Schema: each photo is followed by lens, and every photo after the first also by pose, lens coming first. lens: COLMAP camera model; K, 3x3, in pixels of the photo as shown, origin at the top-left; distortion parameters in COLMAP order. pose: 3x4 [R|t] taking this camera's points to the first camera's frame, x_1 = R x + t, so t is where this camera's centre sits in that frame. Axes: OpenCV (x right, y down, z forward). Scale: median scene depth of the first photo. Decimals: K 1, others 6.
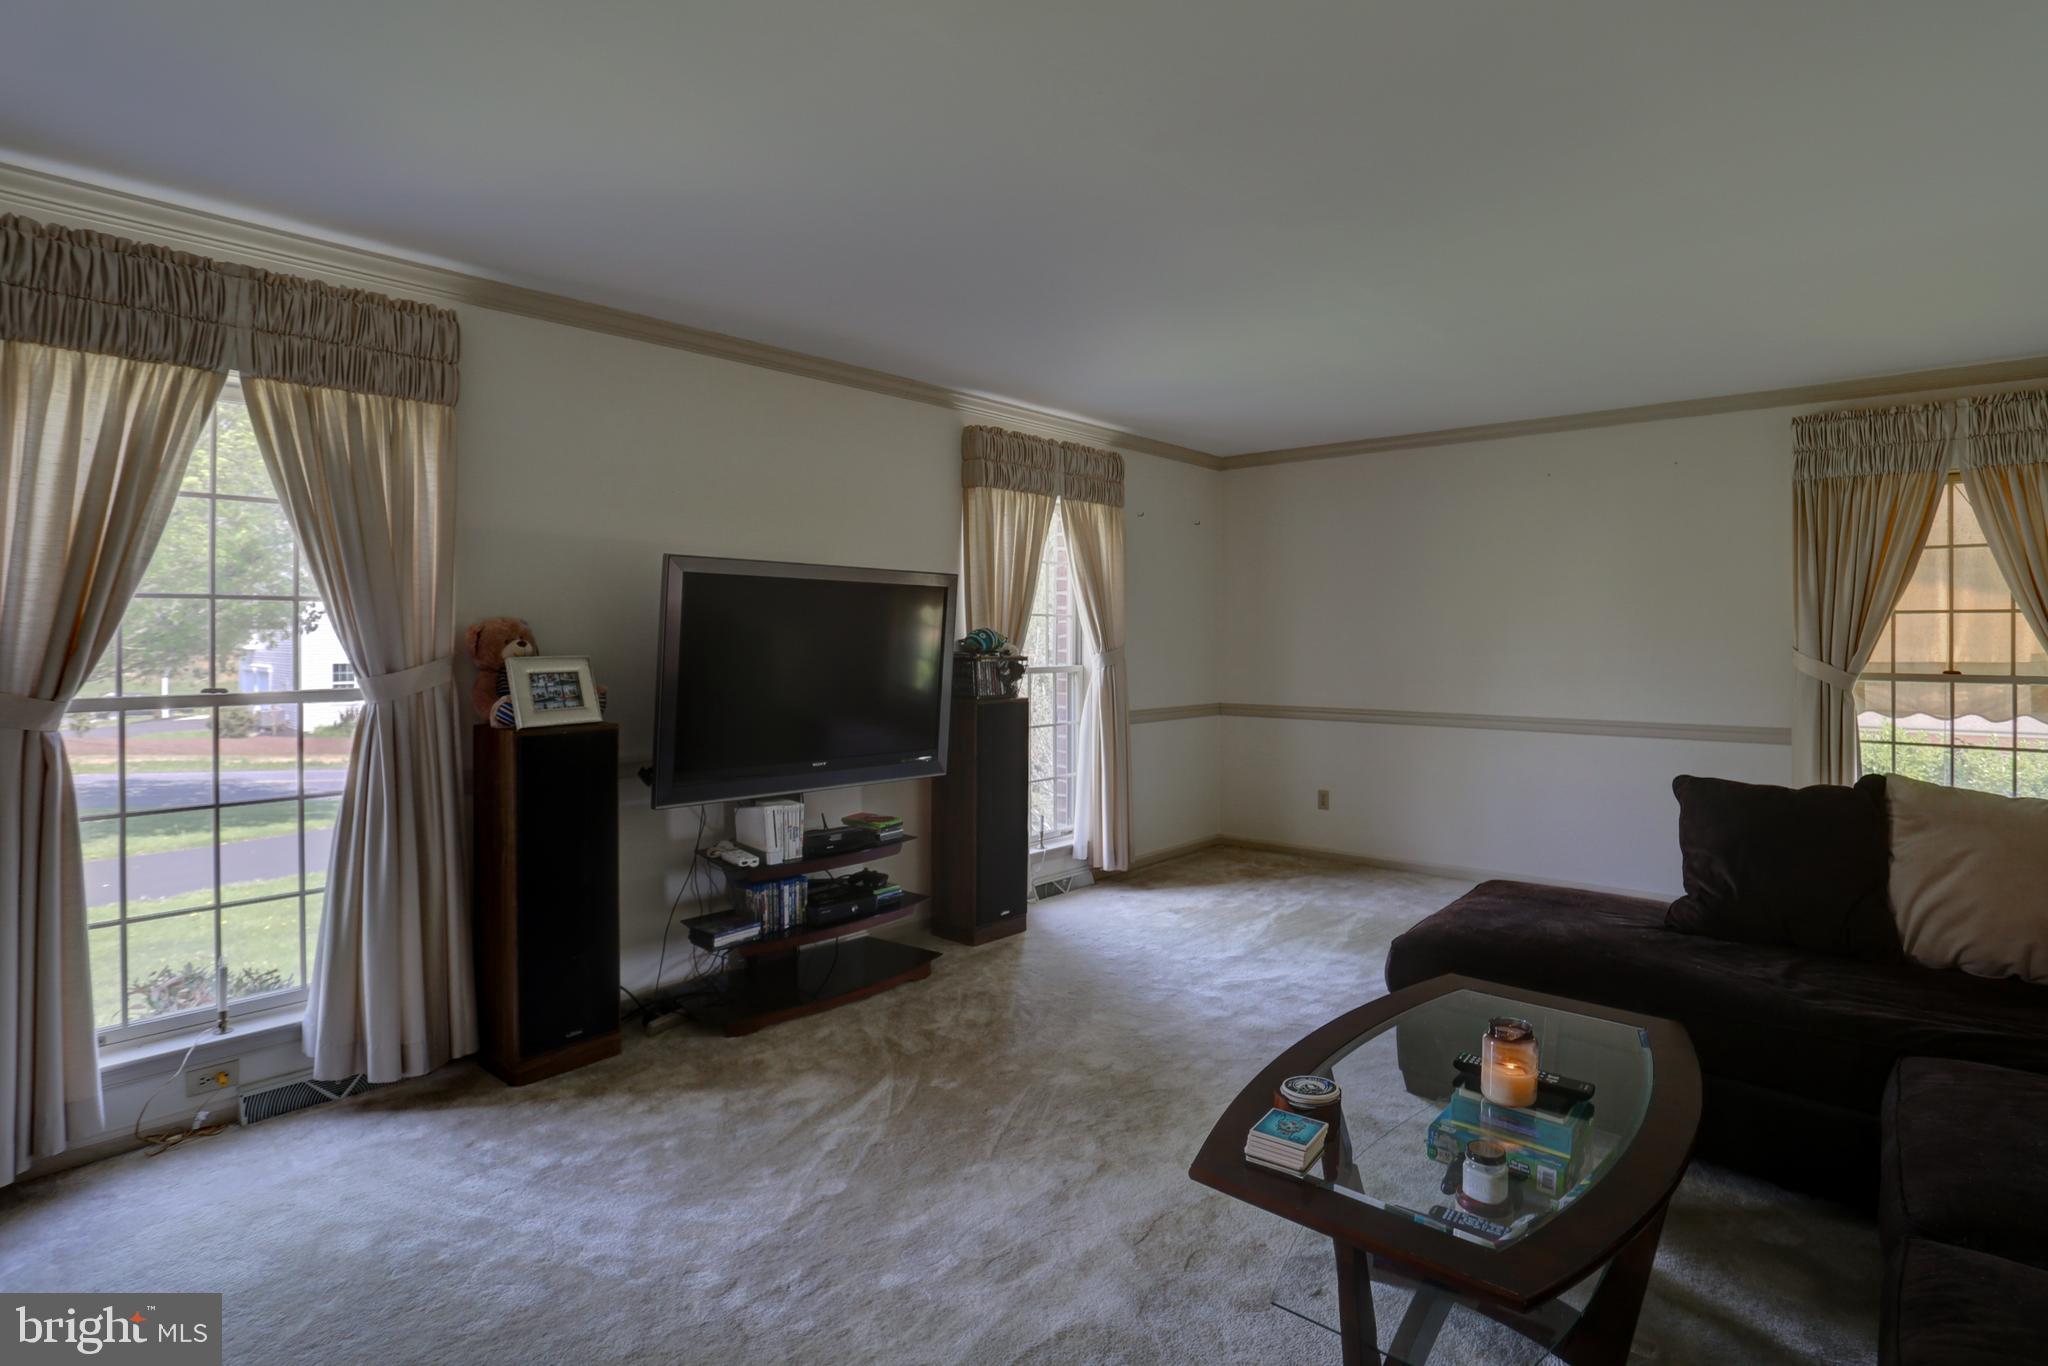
lens RADIAL K [[959.0, 0, 1034.4], [0, 959.0, 667.6], [0, 0, 1]] dist [-0.045873, 0.012655]
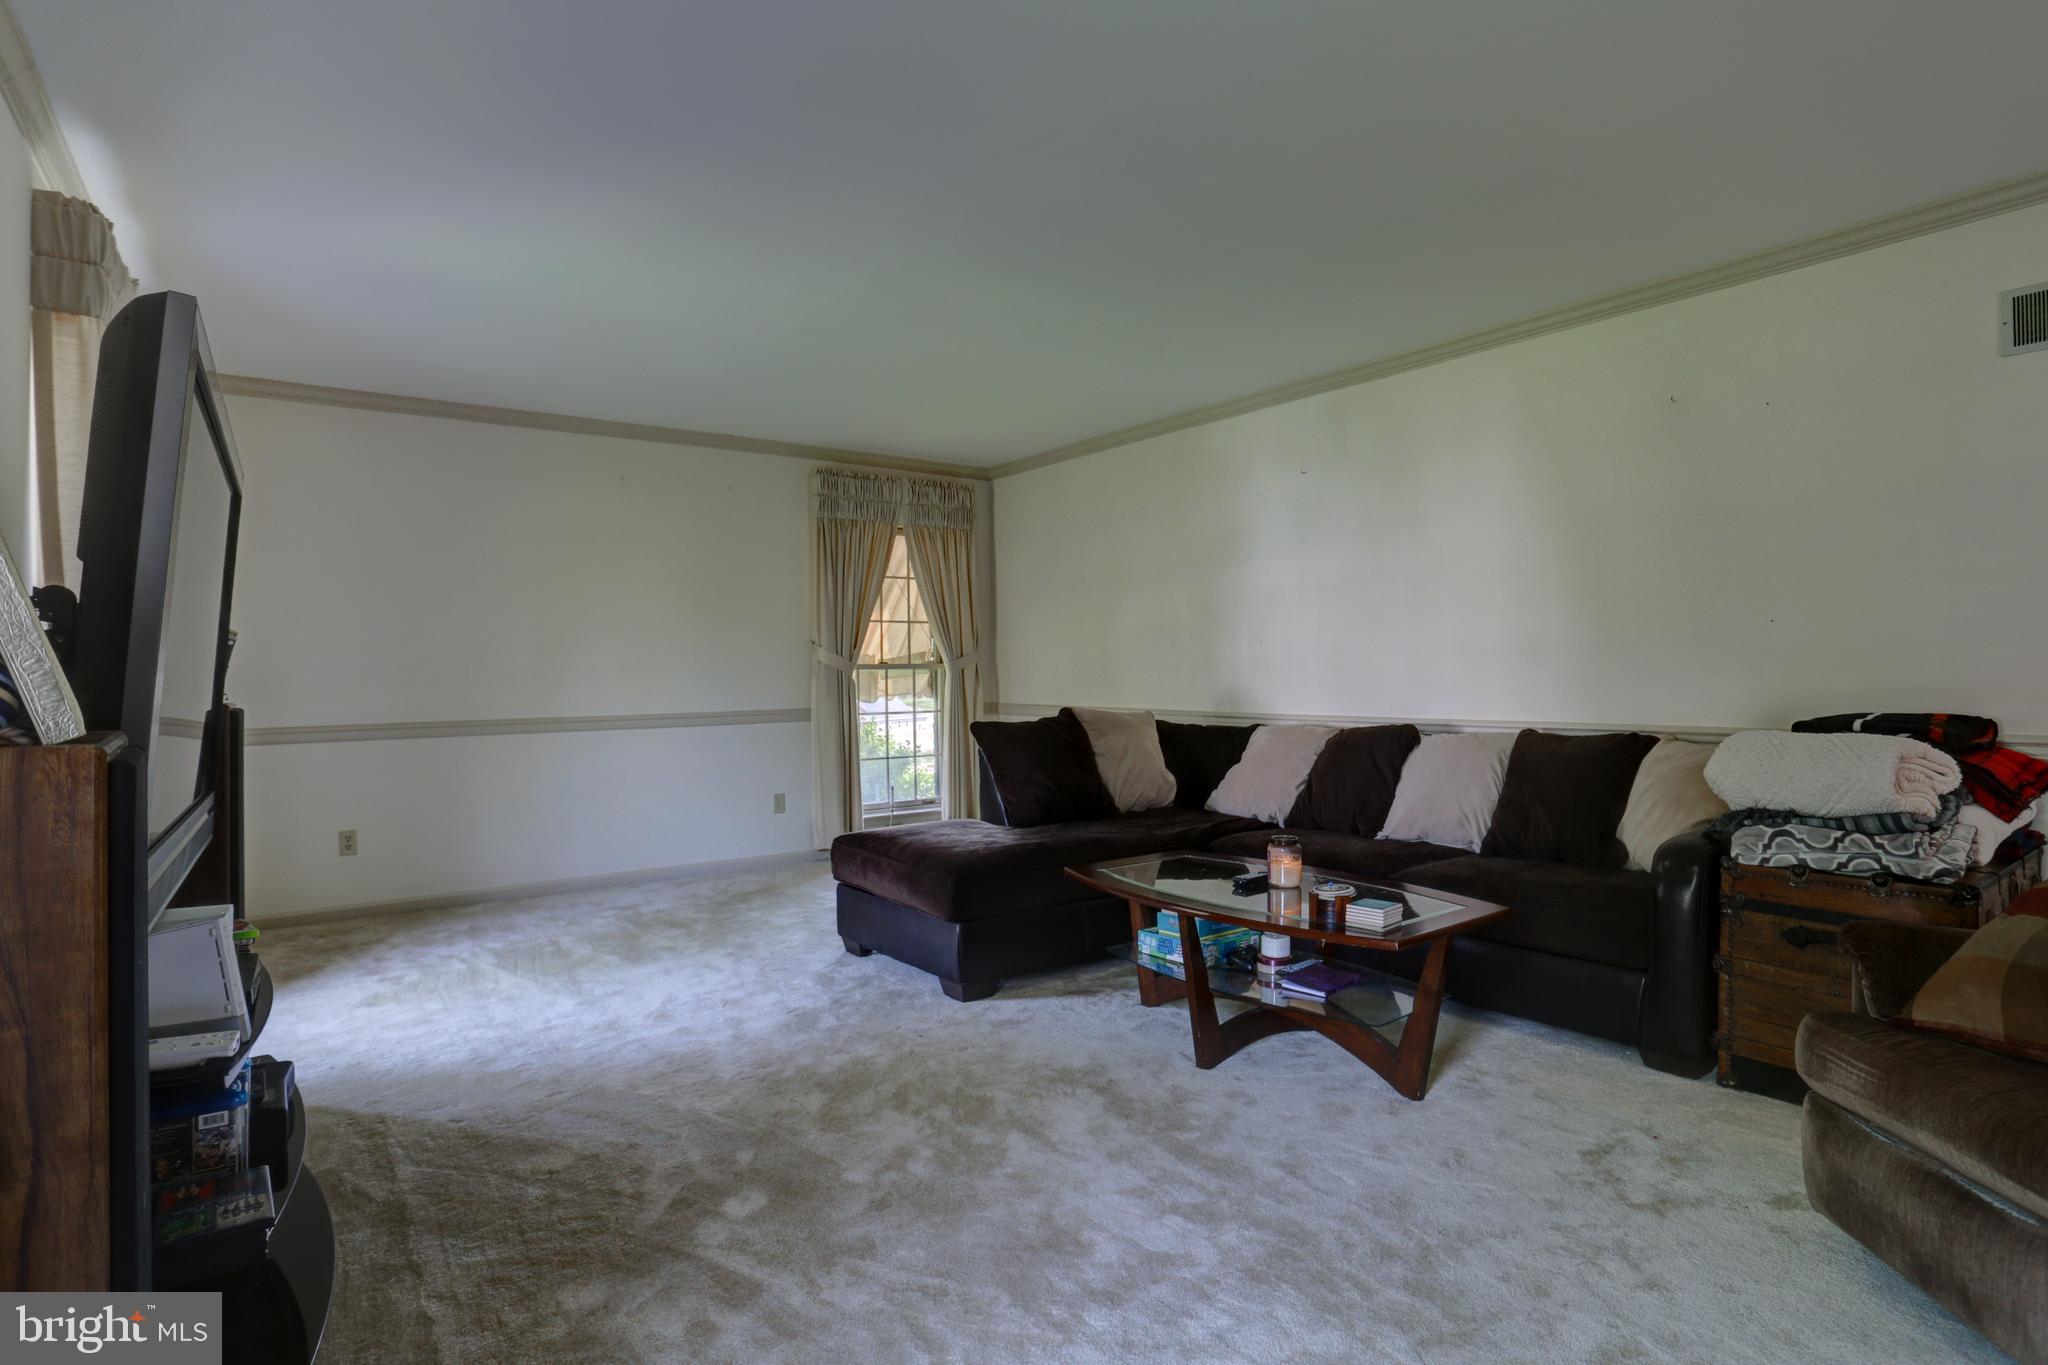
lens RADIAL K [[989.2, 0, 1035.1], [0, 989.2, 678.6], [0, 0, 1]] dist [-0.071545, 0.030107]
pose [[0.252995, -0.013889, 0.967368, -0.499058], [0.038182, 0.999261, 0.004361, 0.036318], [-0.966714, 0.035832, 0.253338, 0.406727]]
